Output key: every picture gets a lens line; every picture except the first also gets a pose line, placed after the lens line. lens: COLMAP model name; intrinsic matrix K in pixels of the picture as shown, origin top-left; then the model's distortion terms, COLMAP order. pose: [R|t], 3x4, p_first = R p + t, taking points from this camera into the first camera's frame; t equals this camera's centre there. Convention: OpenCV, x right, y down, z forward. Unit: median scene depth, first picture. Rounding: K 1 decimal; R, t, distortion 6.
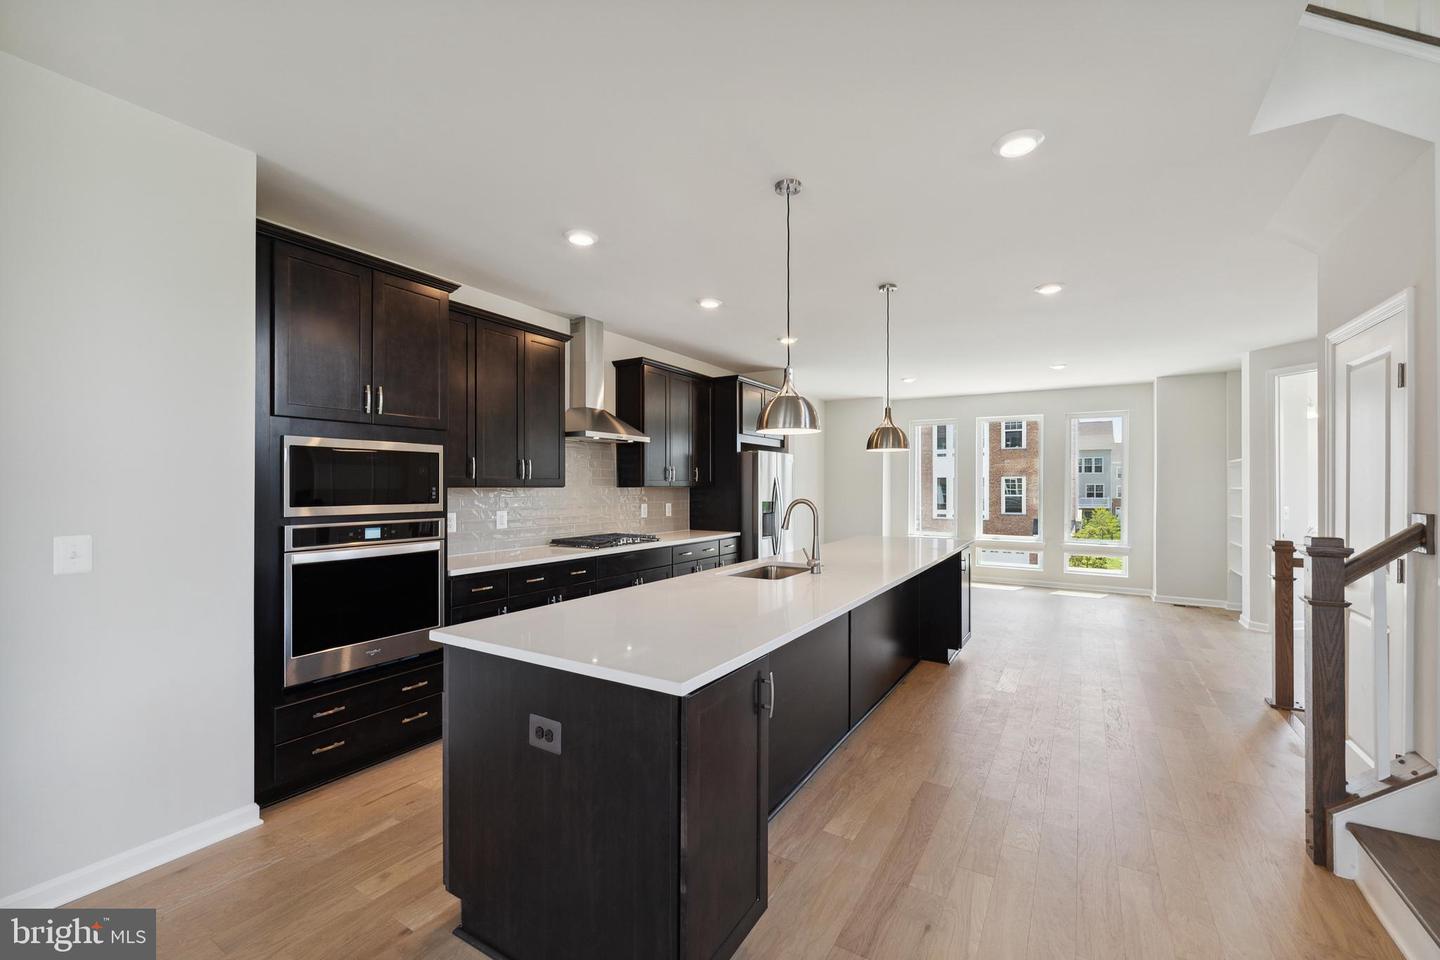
lens RADIAL K [[597.5, 0, 715.4], [0, 597.5, 484.2], [0, 0, 1]] dist [0.000389, -0.000111]
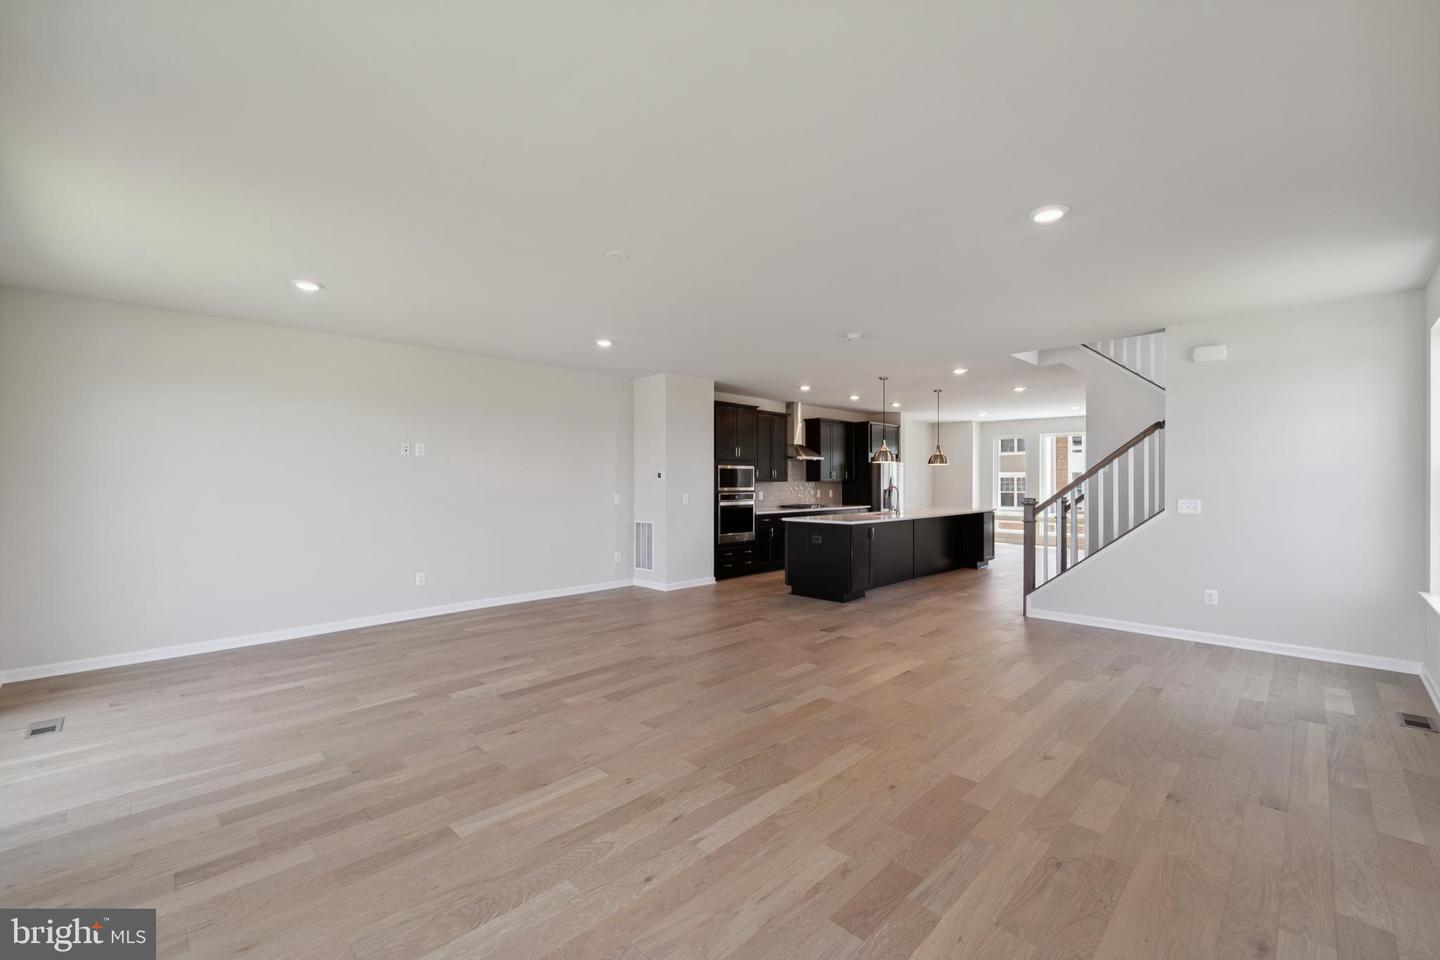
lens RADIAL K [[597.5, 0, 715.4], [0, 597.5, 484.2], [0, 0, 1]] dist [0.000389, -0.000111]
pose [[0.974357, -0.000289, -0.225006, -0.011409], [0.002095, 0.999967, 0.007790, -0.002868], [0.224996, -0.008061, 0.974326, -1.088599]]
